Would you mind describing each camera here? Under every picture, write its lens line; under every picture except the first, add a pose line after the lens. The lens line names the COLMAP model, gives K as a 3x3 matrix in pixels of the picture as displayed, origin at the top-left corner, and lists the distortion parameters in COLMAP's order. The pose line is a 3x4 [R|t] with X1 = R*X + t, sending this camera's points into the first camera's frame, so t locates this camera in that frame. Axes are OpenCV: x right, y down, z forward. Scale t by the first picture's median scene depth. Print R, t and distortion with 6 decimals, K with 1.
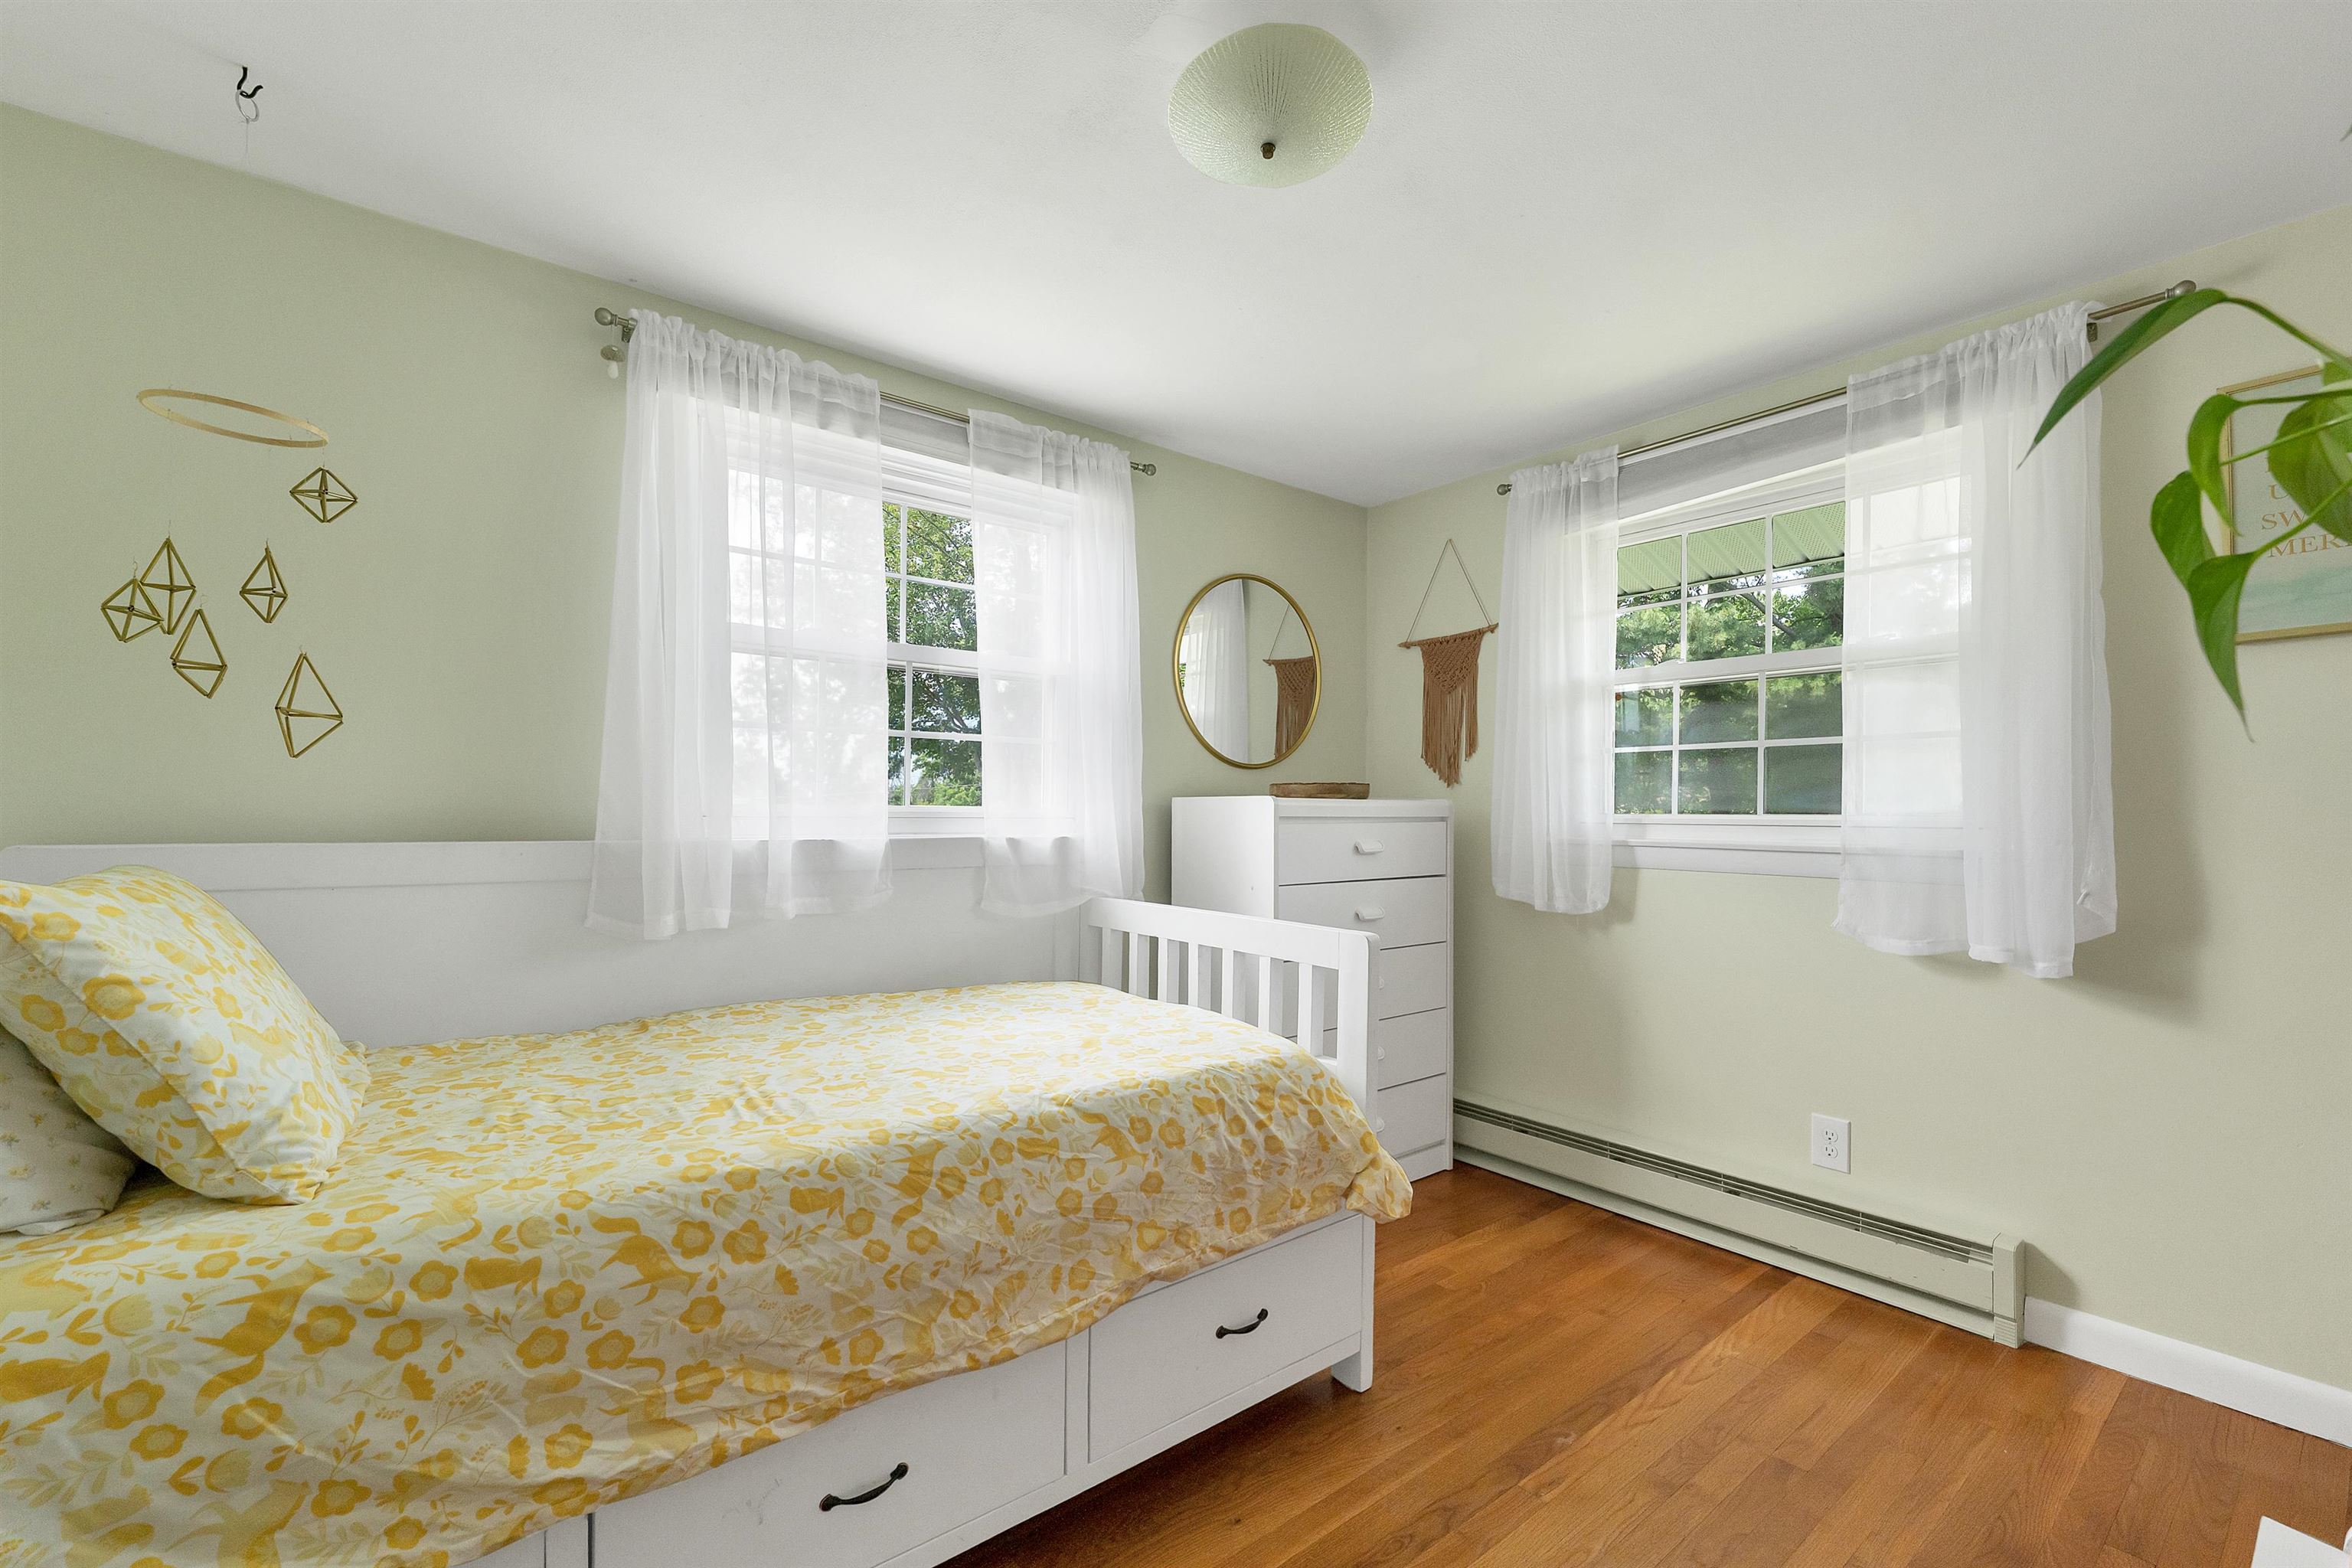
lens RADIAL K [[967.2, 0, 1177.4], [0, 967.2, 799.1], [0, 0, 1]] dist [0.002447, 0.000128]
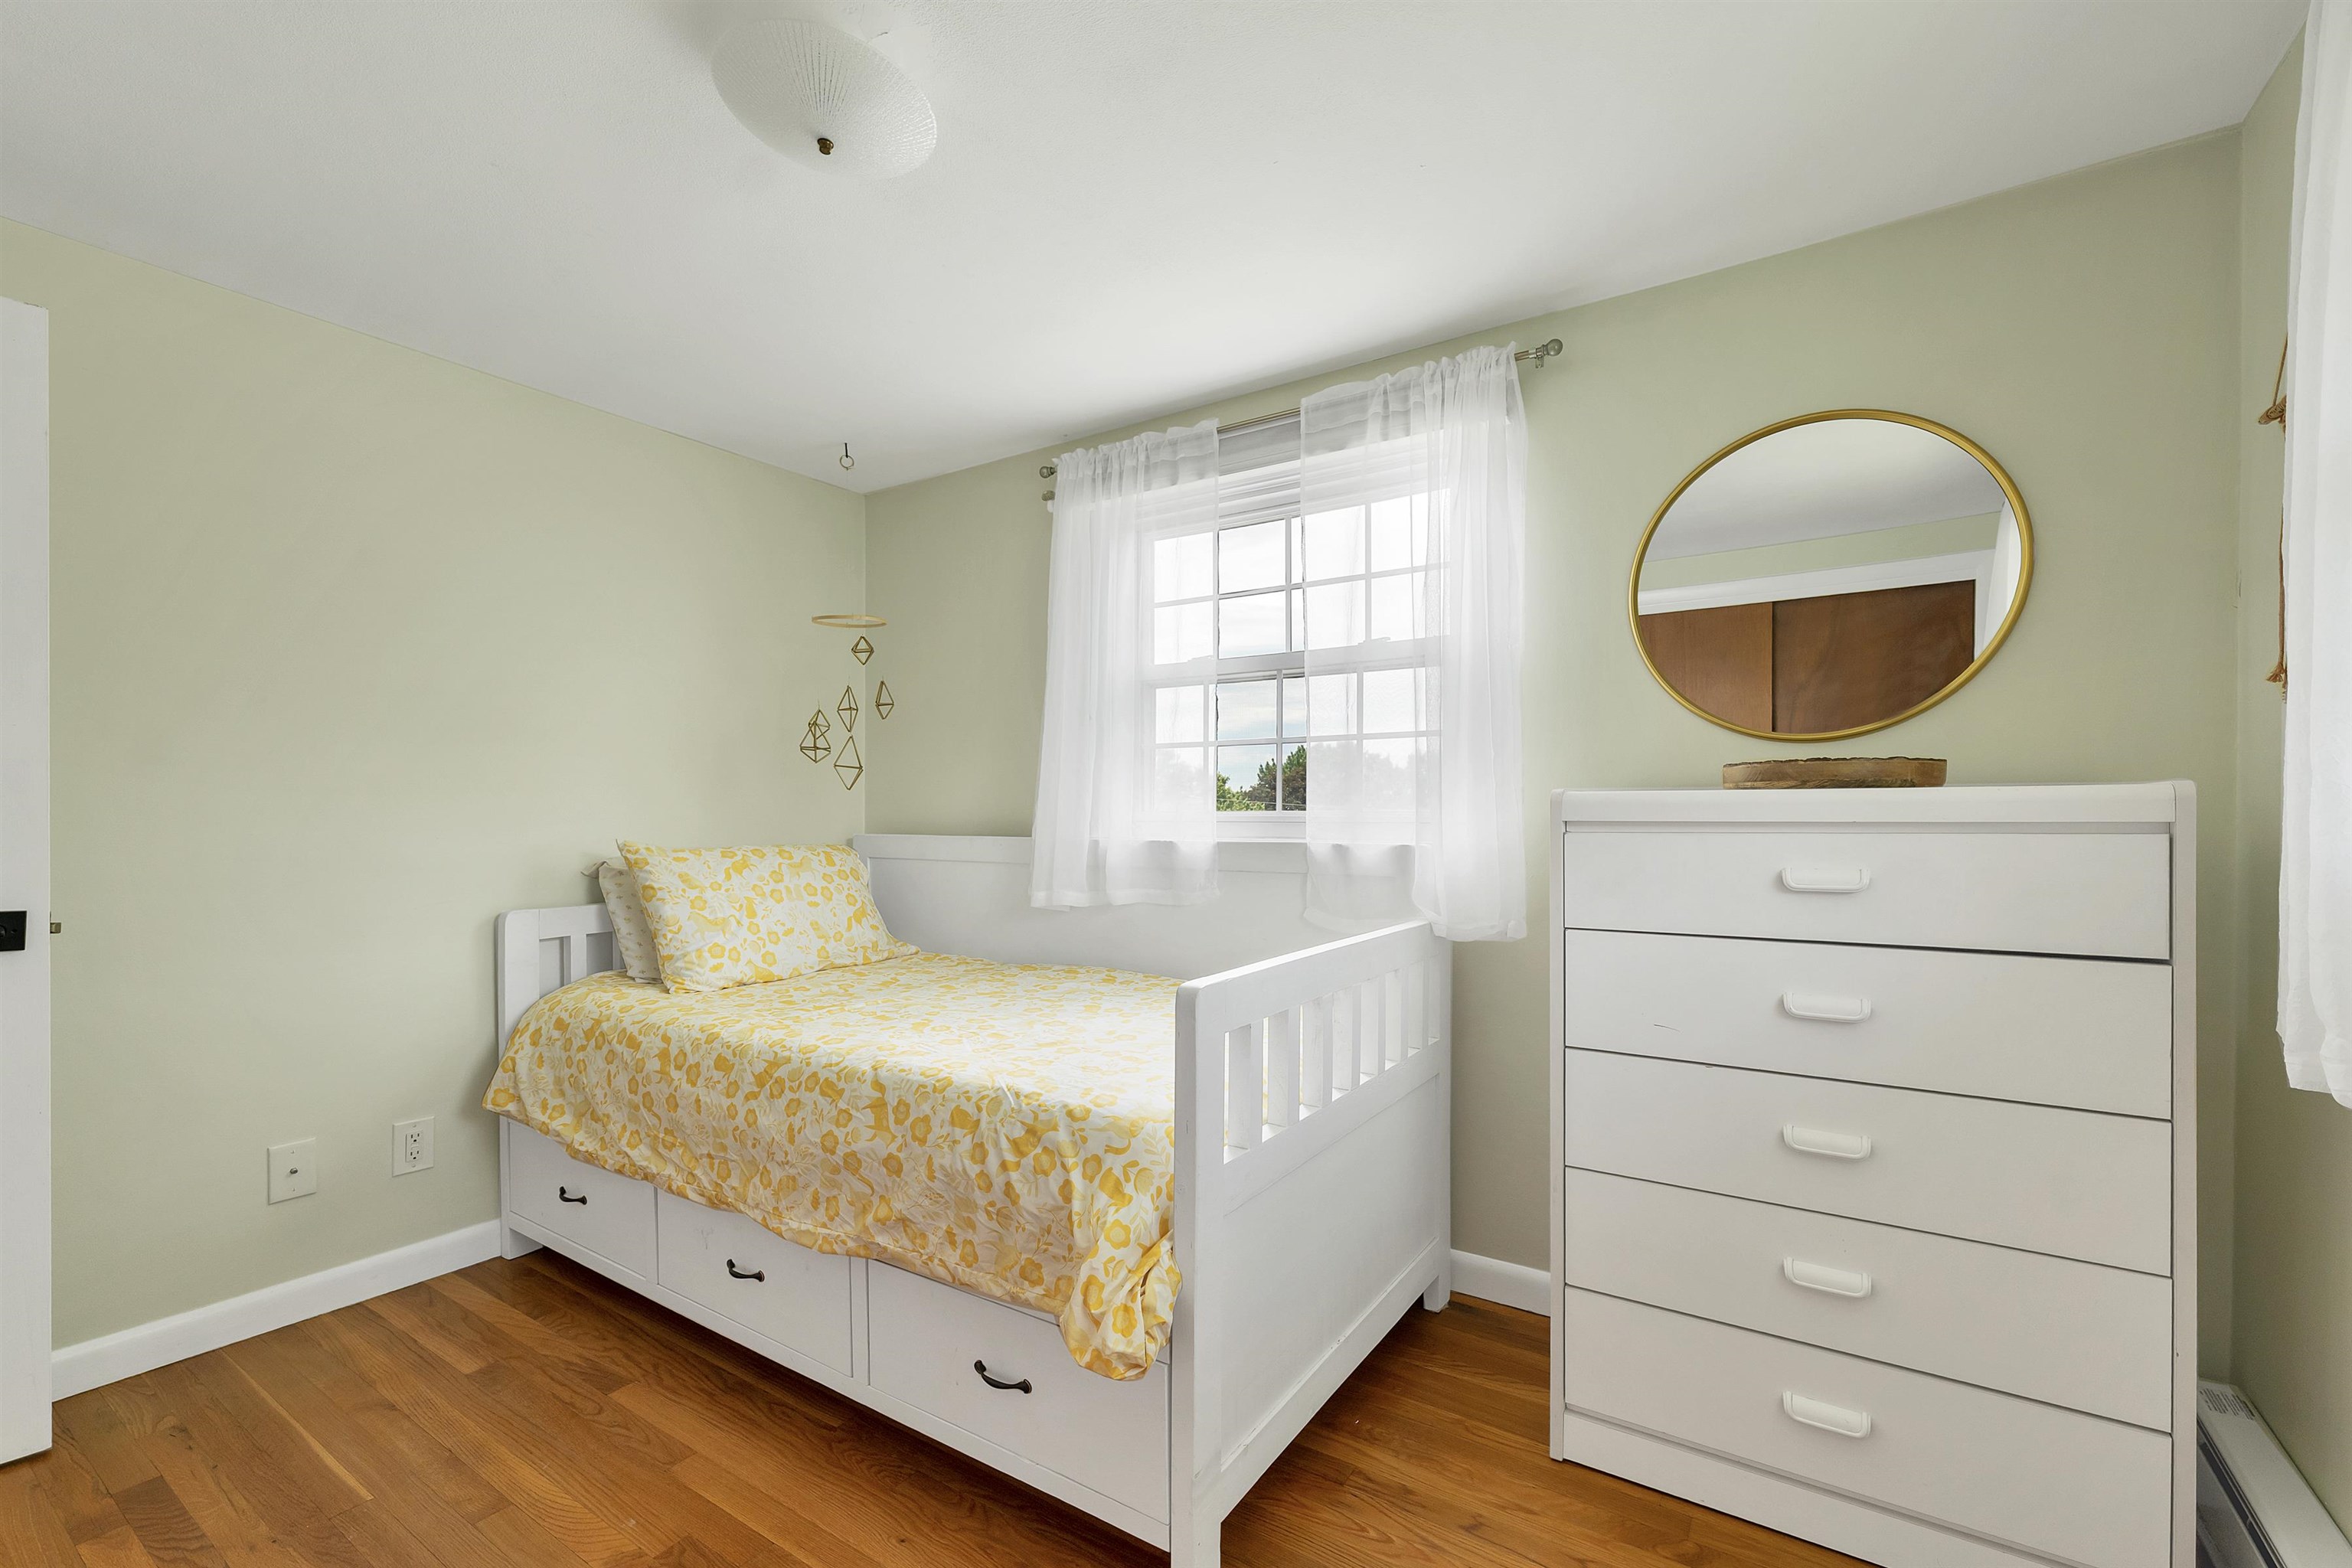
lens RADIAL K [[978.5, 0, 1244.0], [0, 978.5, 816.0], [0, 0, 1]] dist [0.011351, 0.000049]
pose [[0.342219, -0.004750, -0.939608, 1.373889], [0.014373, 0.999897, 0.000180, 0.022803], [0.939510, -0.013567, 0.342252, 1.221610]]
